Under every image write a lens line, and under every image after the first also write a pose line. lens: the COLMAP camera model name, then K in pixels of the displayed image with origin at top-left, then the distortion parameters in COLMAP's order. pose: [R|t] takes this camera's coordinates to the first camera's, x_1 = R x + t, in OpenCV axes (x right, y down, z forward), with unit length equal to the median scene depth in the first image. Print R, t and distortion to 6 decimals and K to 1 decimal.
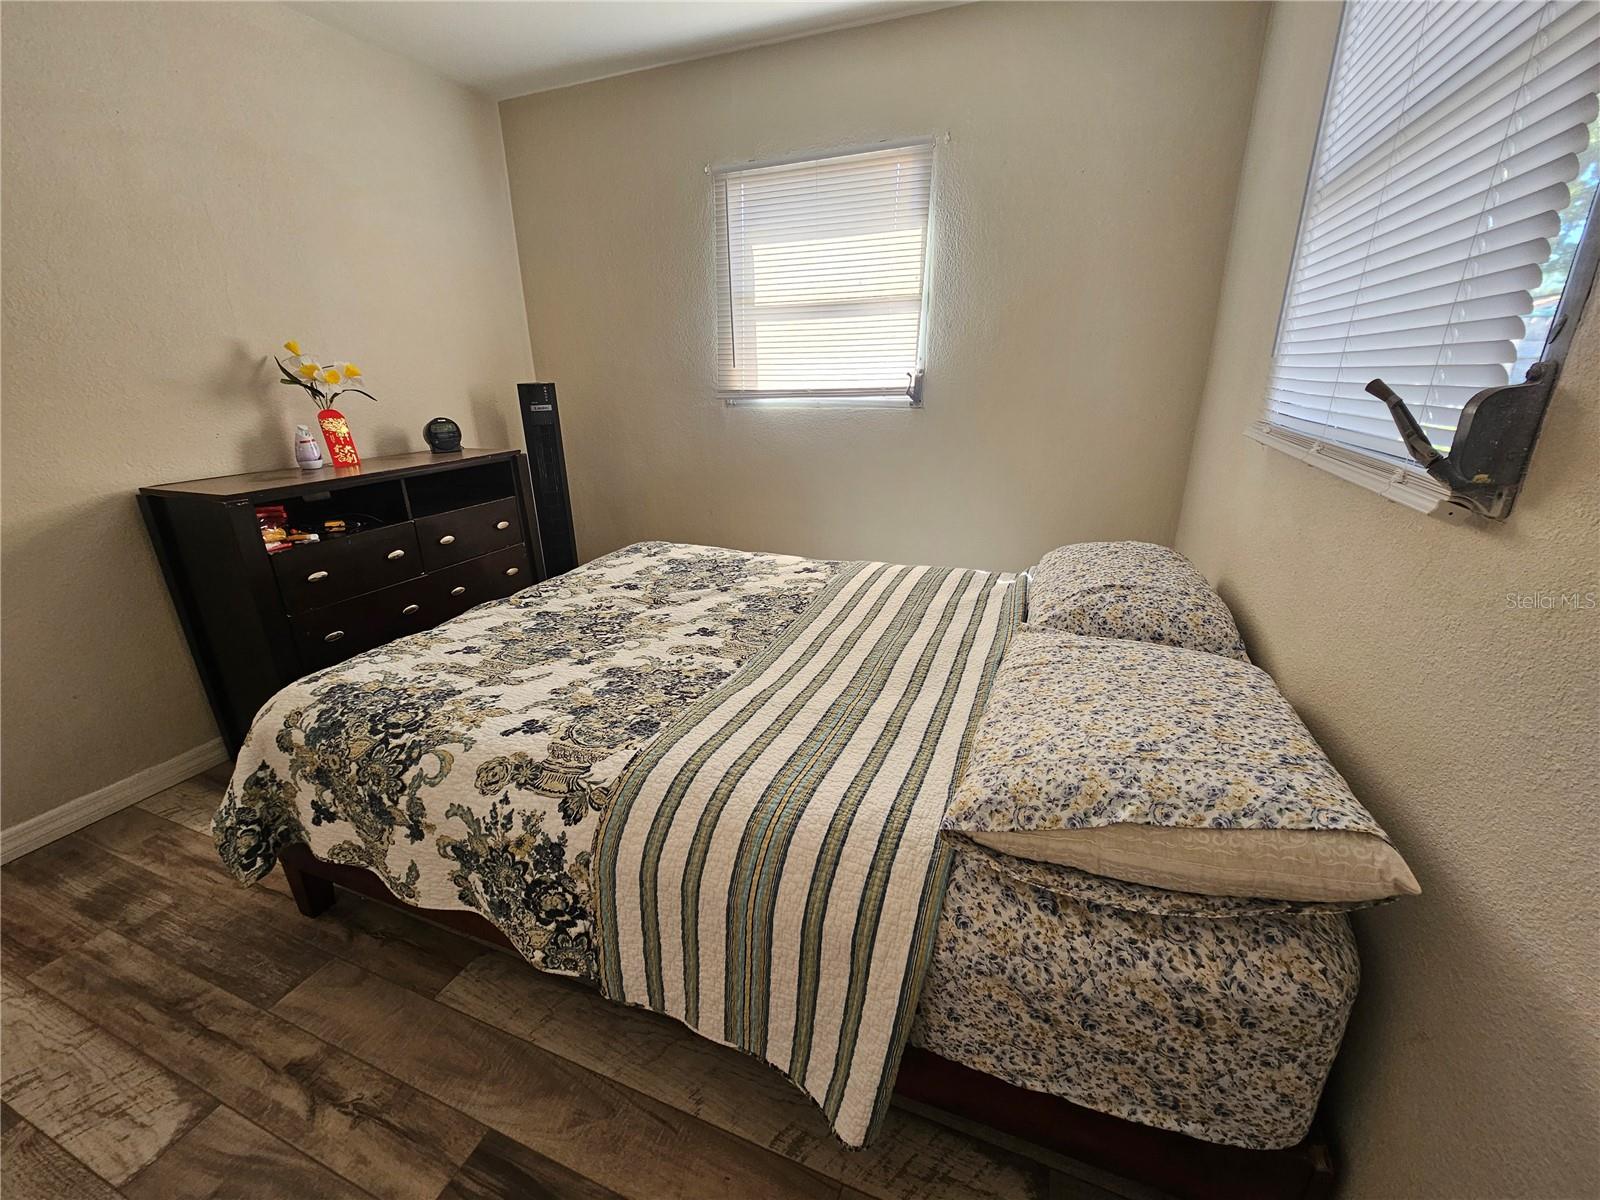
lens RADIAL K [[655.6, 0, 799.2], [0, 655.6, 596.9], [0, 0, 1]] dist [-0.001941, 0.000253]
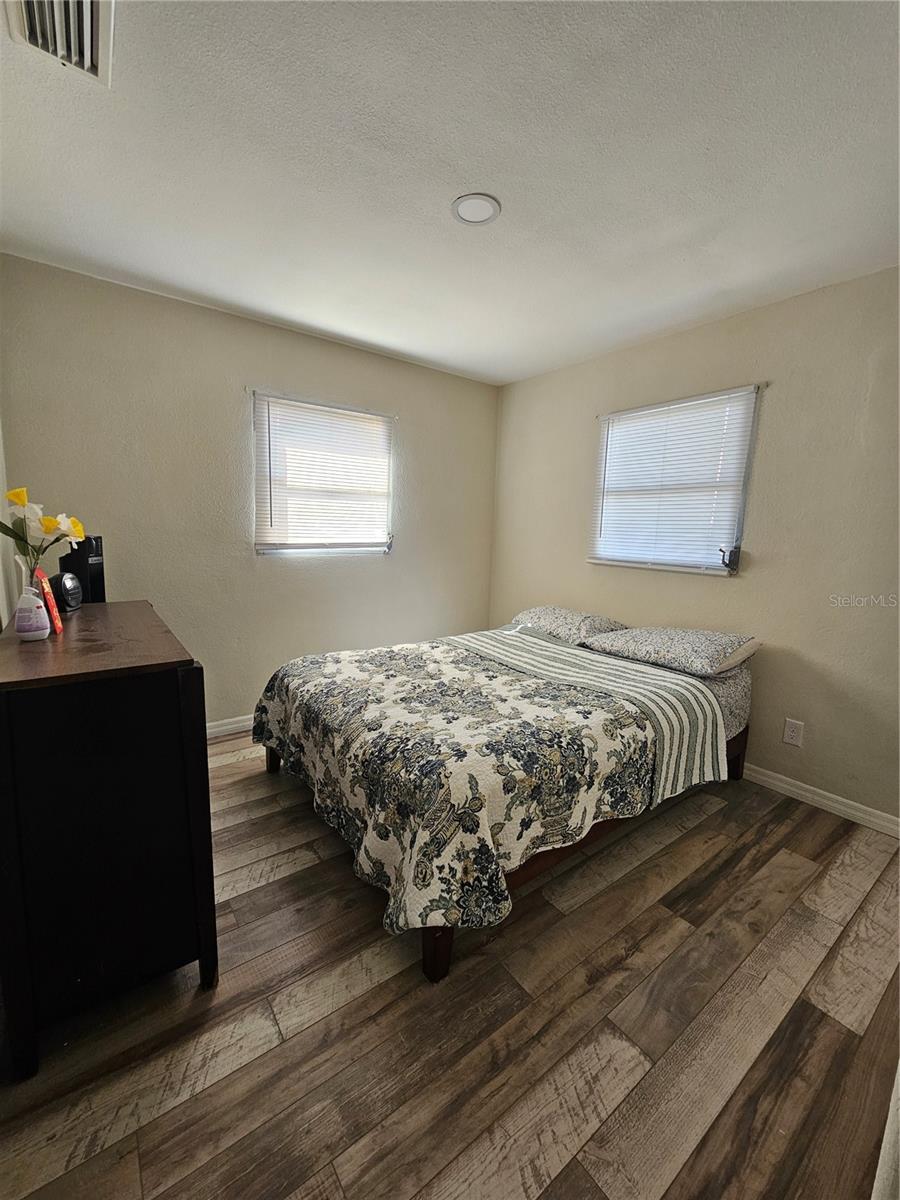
lens RADIAL K [[491.7, 0, 450.0], [0, 491.7, 600.0], [0, 0, 1]] dist [-0.001941, 0.000253]
pose [[0.515141, -0.096290, 0.851679, -1.350008], [0.246689, 0.968280, -0.039738, -0.126644], [-0.820837, 0.230570, 0.522554, 0.347360]]
